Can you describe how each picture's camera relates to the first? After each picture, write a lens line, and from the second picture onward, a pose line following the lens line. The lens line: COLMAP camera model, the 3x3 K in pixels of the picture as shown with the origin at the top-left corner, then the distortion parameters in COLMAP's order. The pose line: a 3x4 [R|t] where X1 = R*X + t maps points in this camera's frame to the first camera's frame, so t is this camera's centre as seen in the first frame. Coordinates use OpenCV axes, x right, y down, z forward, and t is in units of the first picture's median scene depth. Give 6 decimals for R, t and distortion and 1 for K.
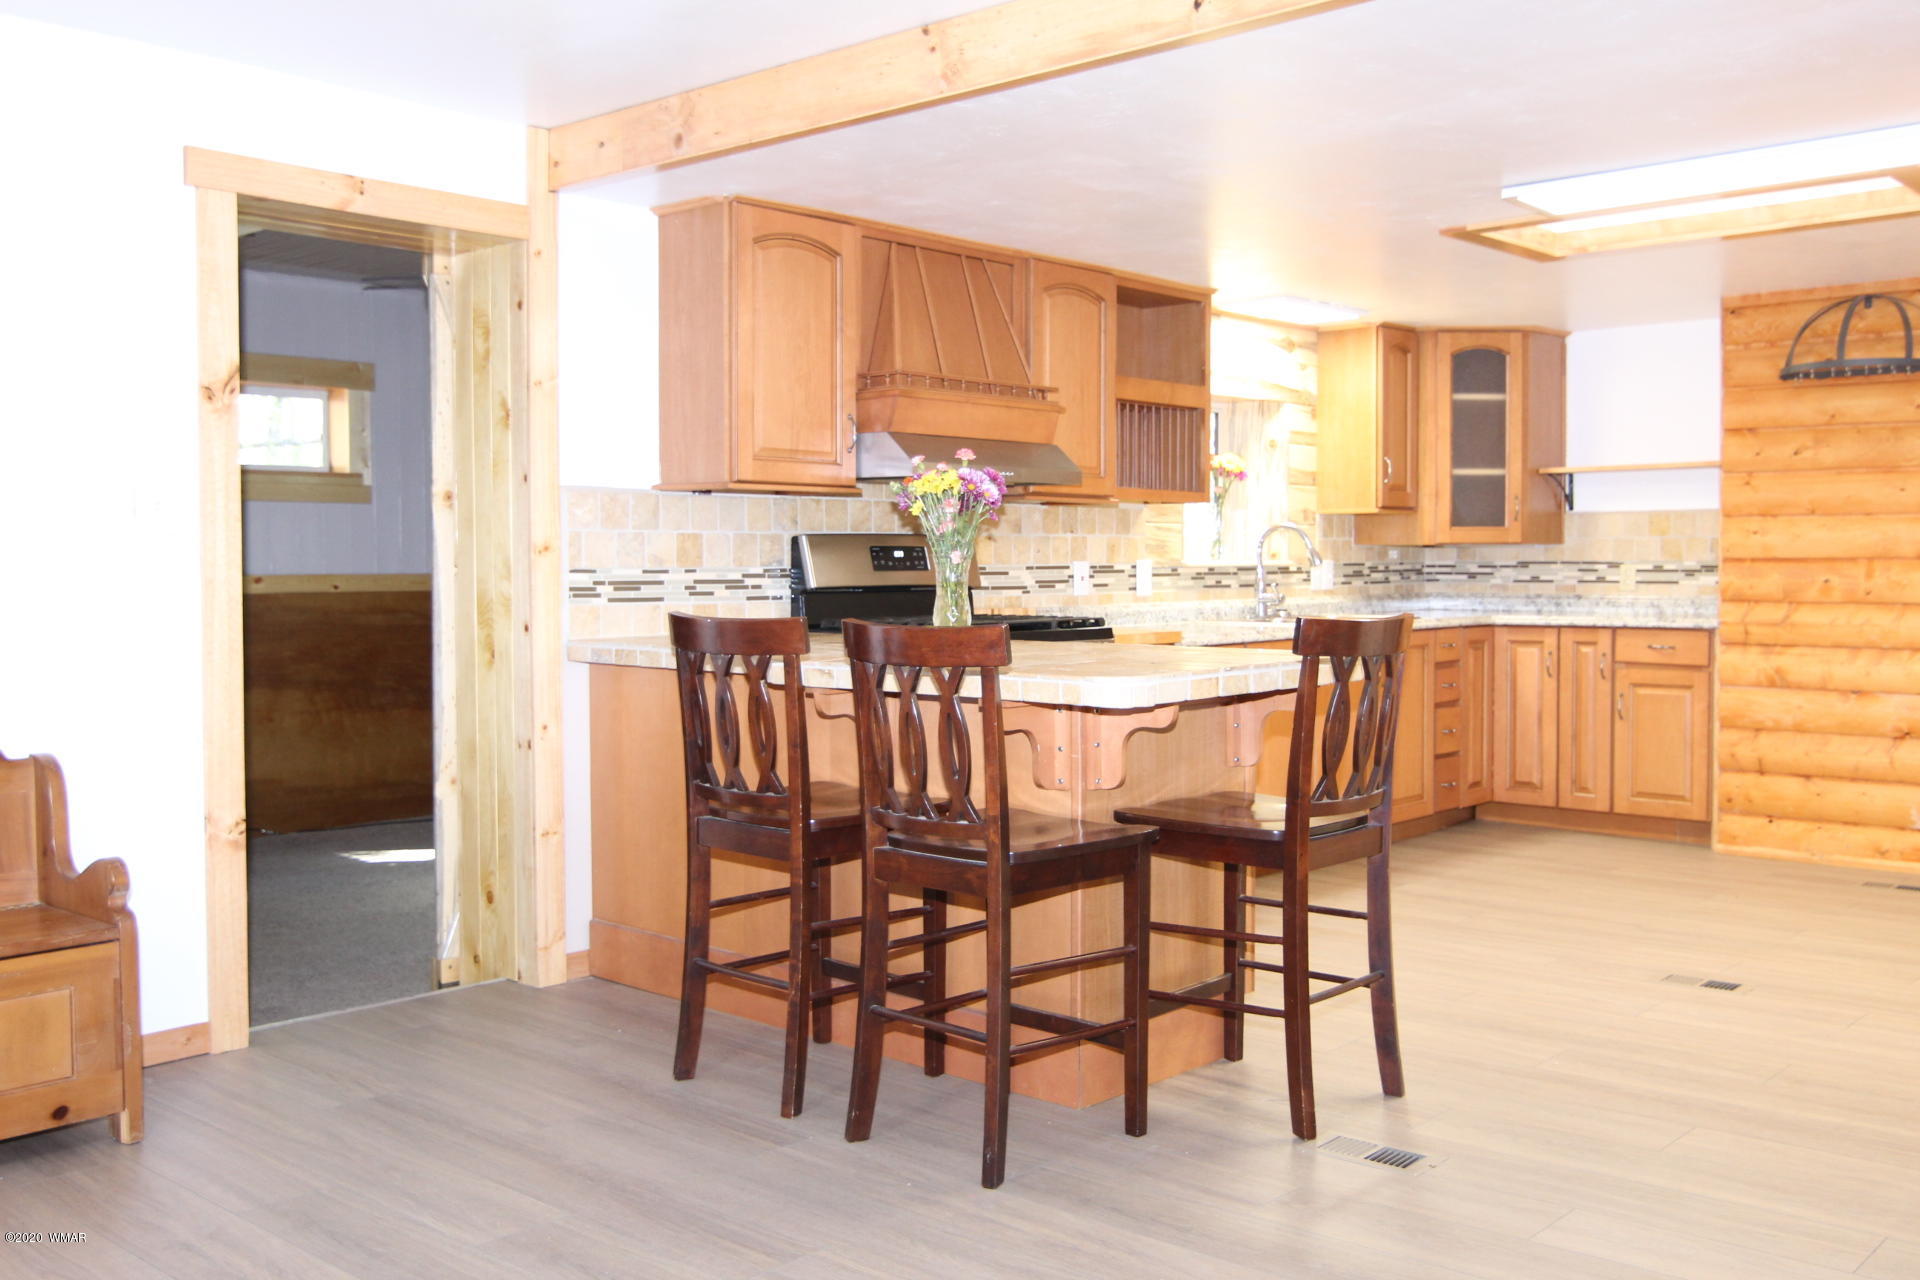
lens RADIAL K [[1790.5, 0, 961.2], [0, 1790.5, 613.0], [0, 0, 1]] dist [0.009857, 0.011368]
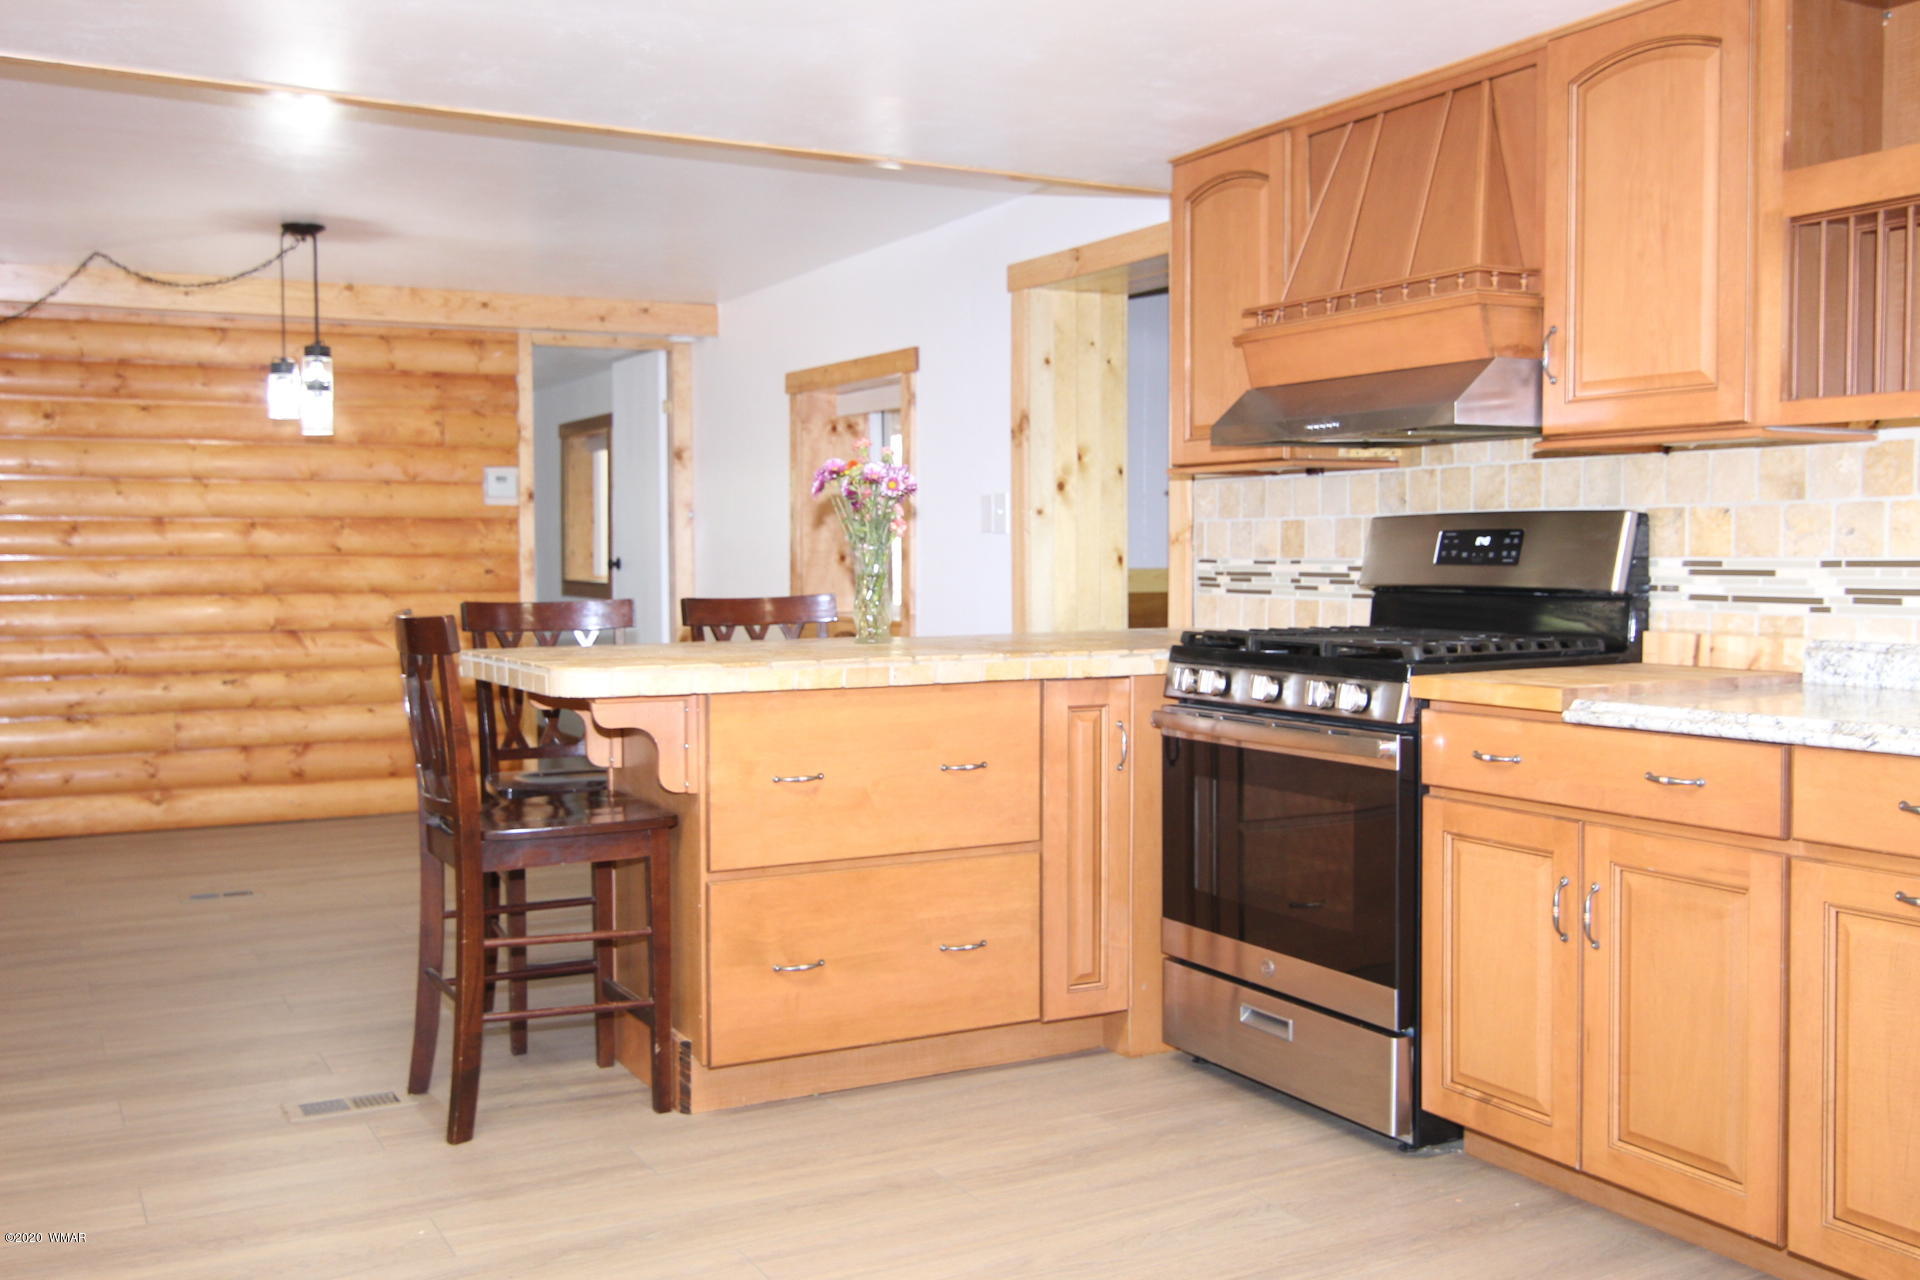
lens RADIAL K [[1790.5, 0, 961.2], [0, 1790.5, 613.0], [0, 0, 1]] dist [0.009857, 0.011368]
pose [[-0.330398, 0.034047, -0.943227, 0.747820], [-0.025599, 0.998658, 0.045015, -0.033976], [0.943494, 0.039019, -0.329083, 1.133840]]
